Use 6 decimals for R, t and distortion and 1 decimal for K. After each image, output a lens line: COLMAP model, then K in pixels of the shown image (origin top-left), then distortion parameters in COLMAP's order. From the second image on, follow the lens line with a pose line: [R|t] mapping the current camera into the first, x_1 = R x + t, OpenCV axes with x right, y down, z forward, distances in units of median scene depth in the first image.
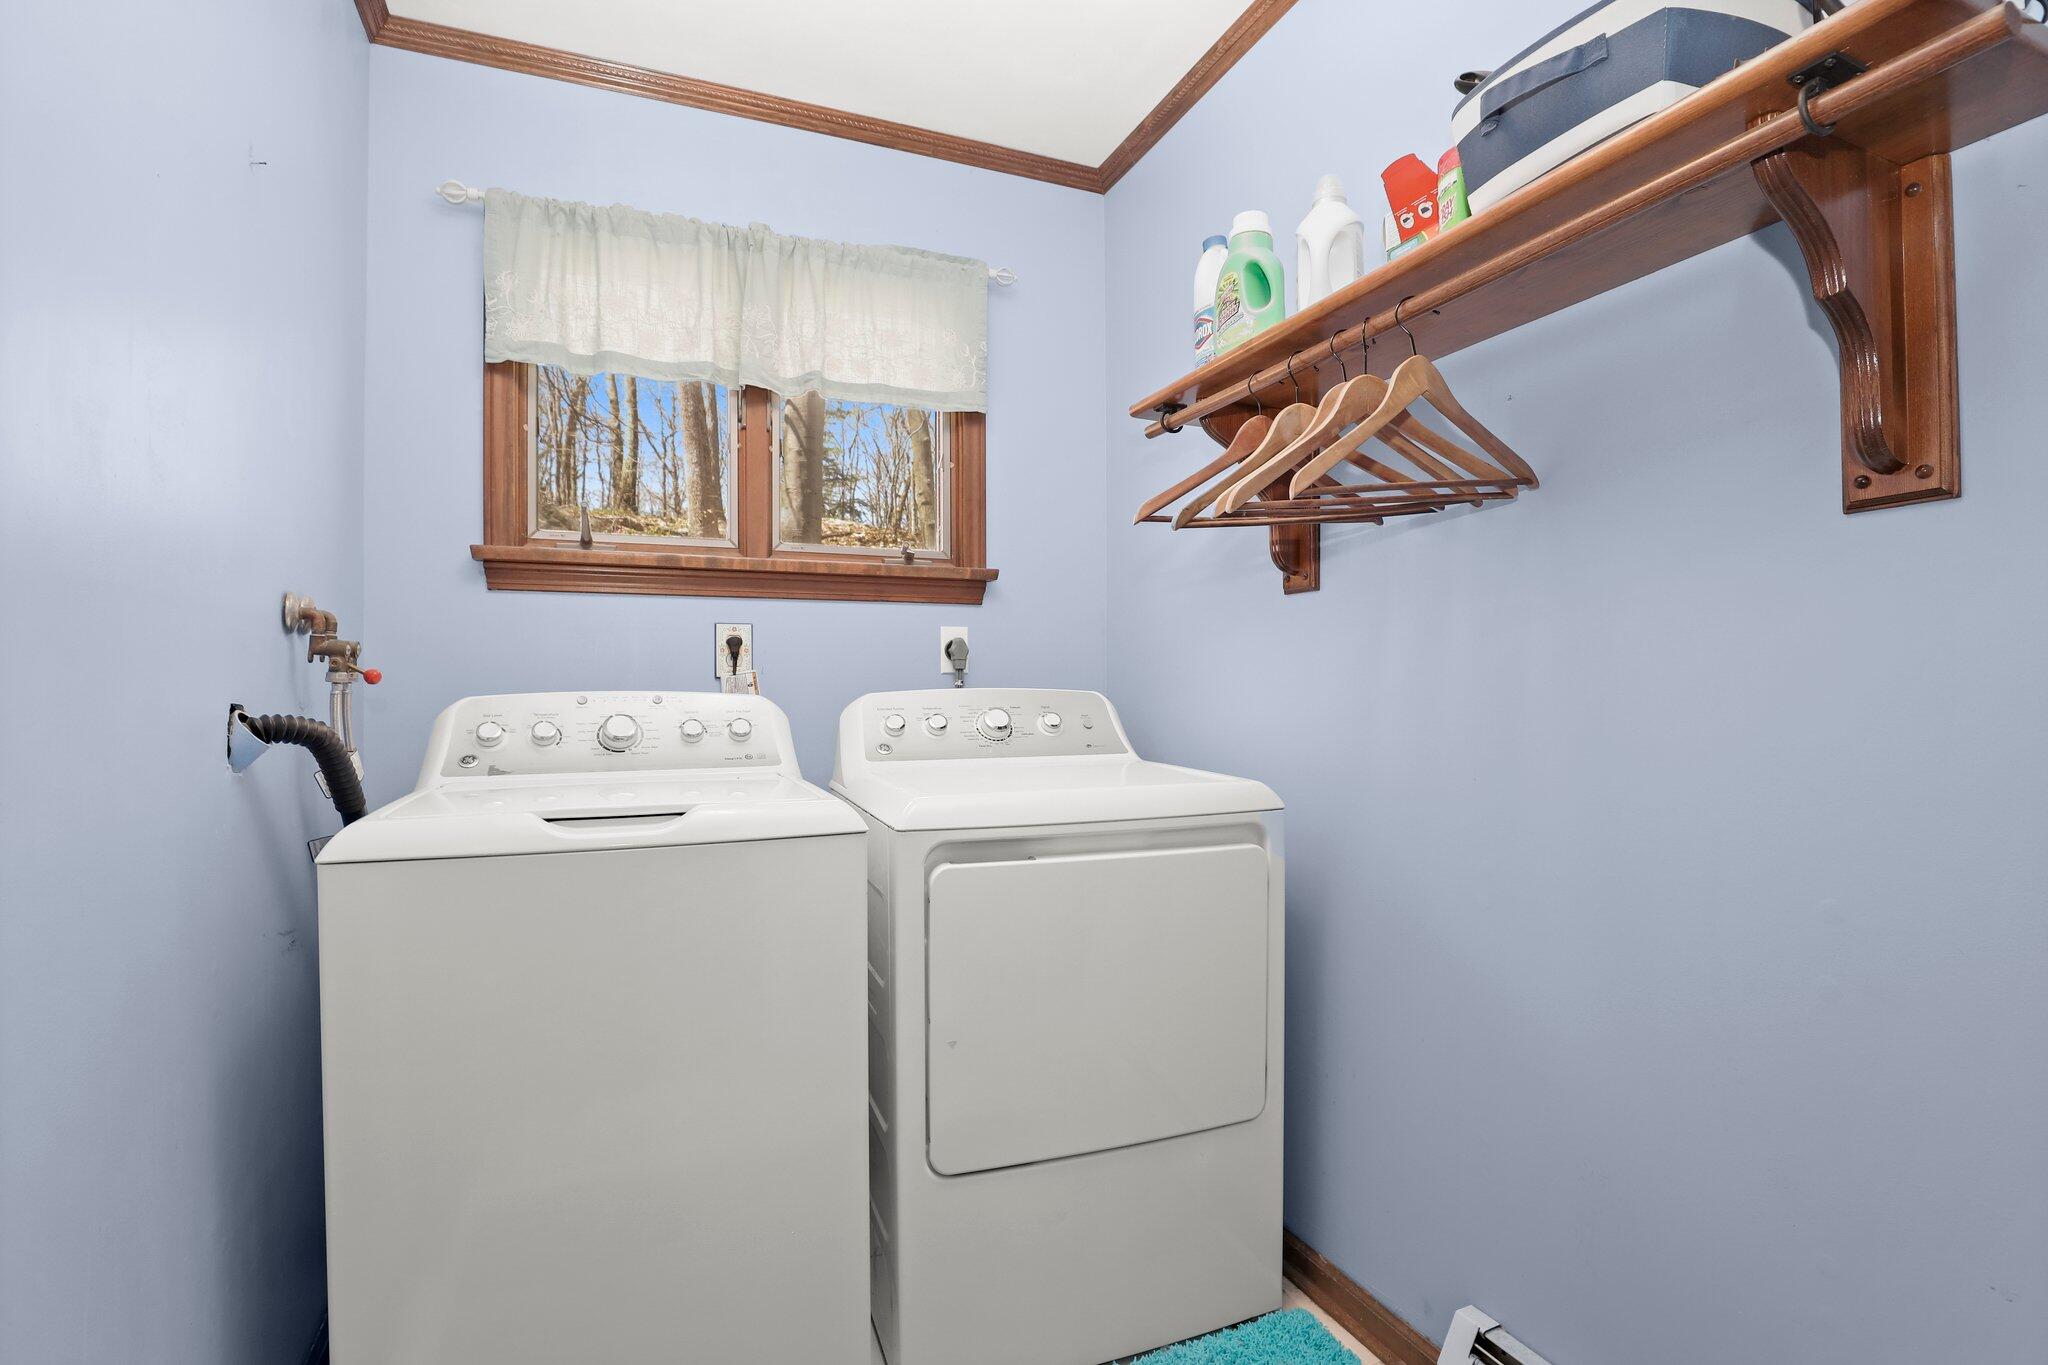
lens RADIAL K [[969.1, 0, 1014.4], [0, 969.1, 706.1], [0, 0, 1]] dist [-0.022804, 0.000095]
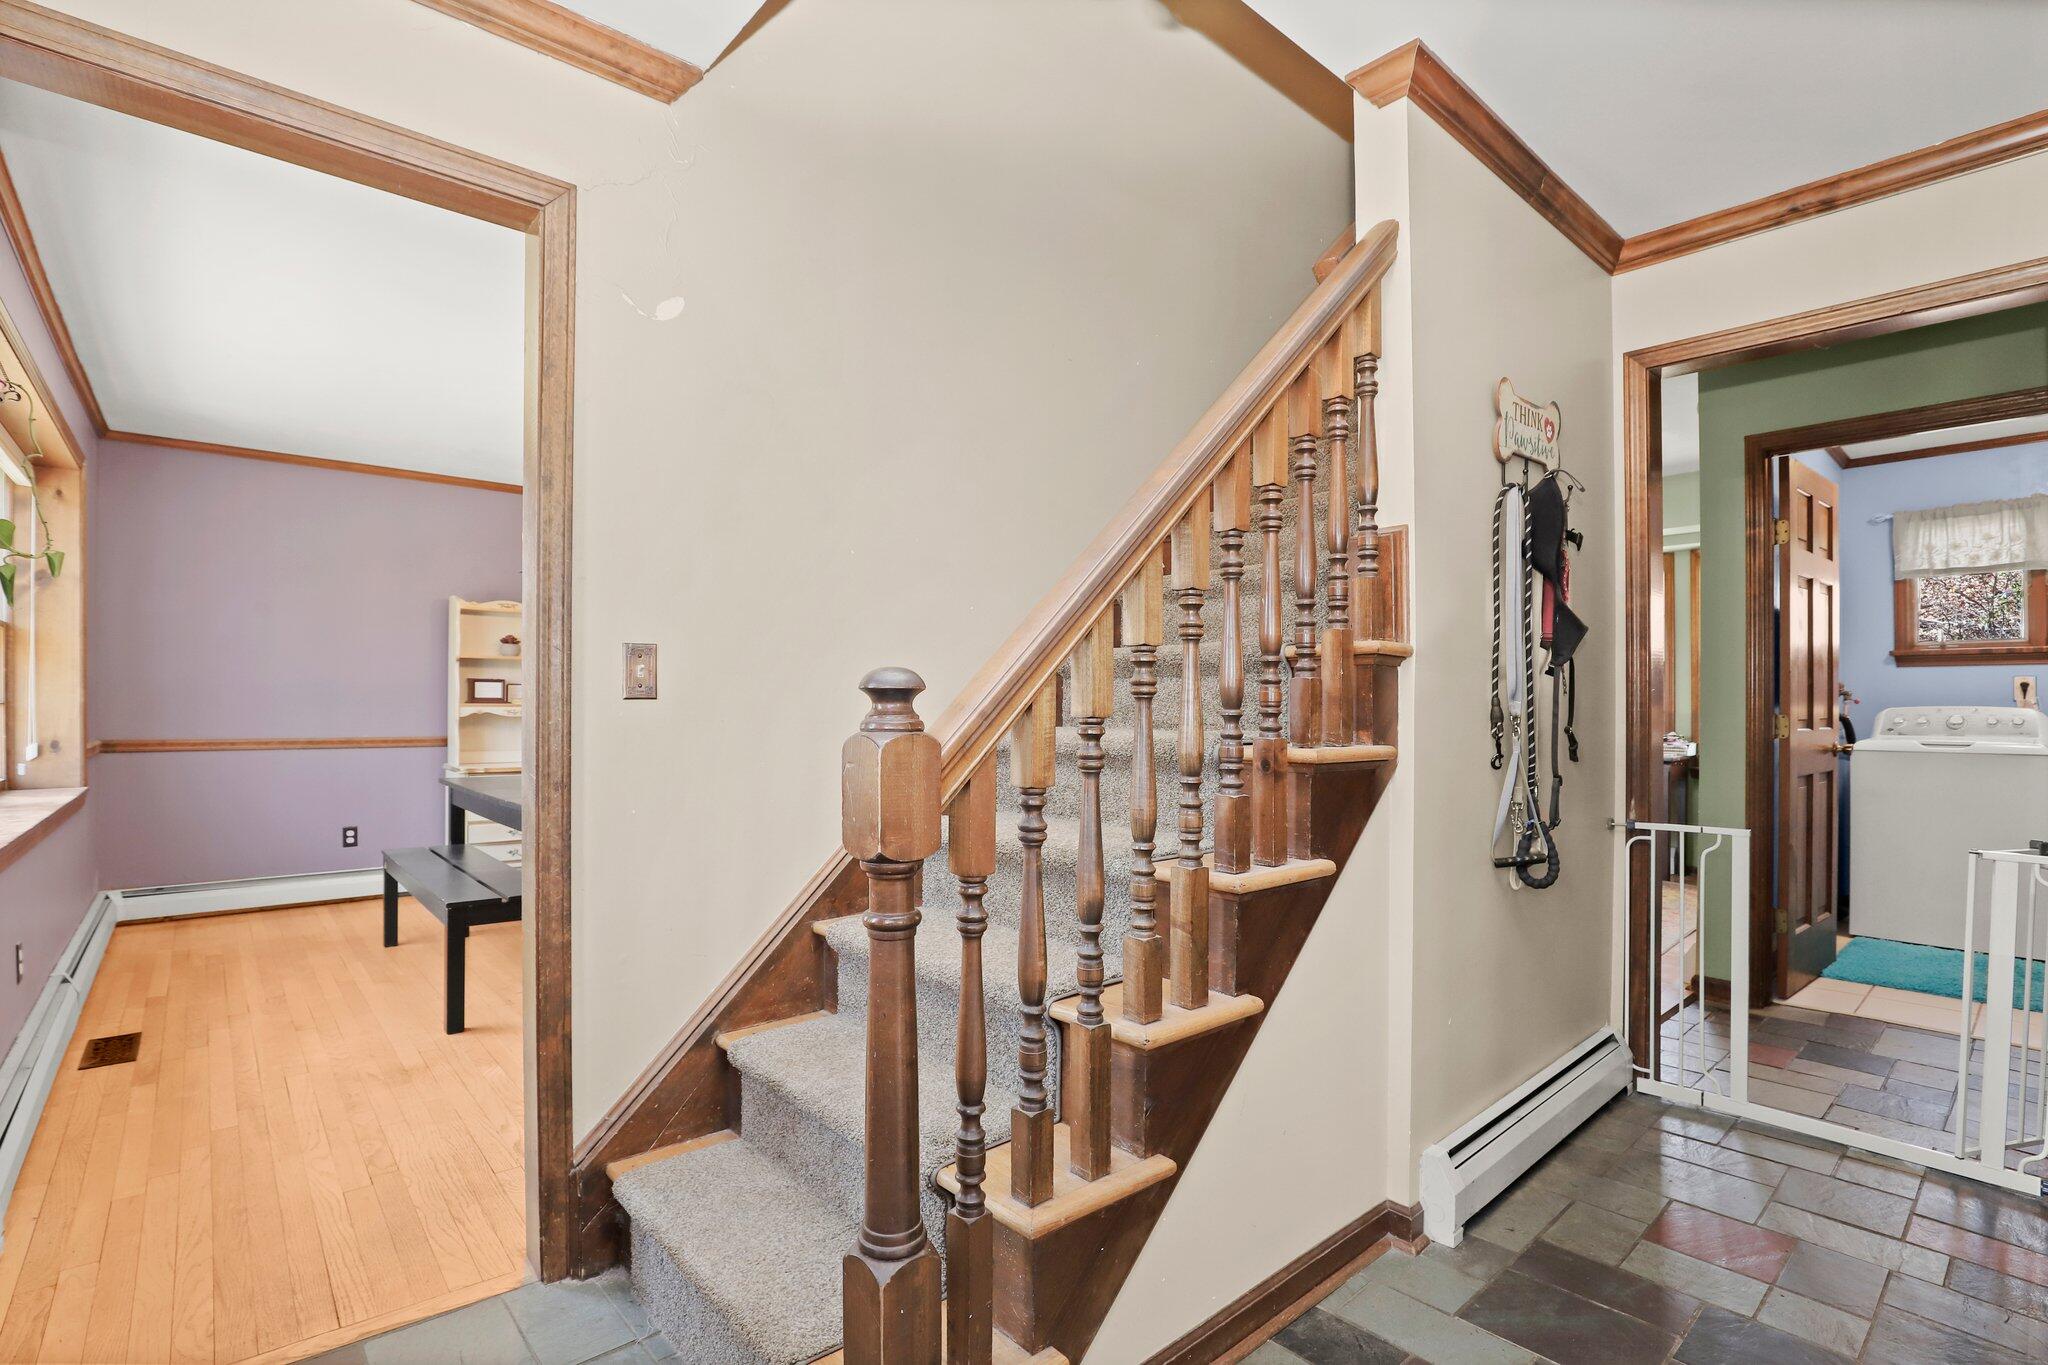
lens RADIAL K [[941.6, 0, 1015.9], [0, 941.6, 693.3], [0, 0, 1]] dist [-0.021544, -0.000090]
pose [[0.323374, -0.009876, -0.946220, 1.033926], [-0.018997, 0.999676, -0.016926, 0.036828], [0.946080, 0.023449, 0.323082, -2.034158]]
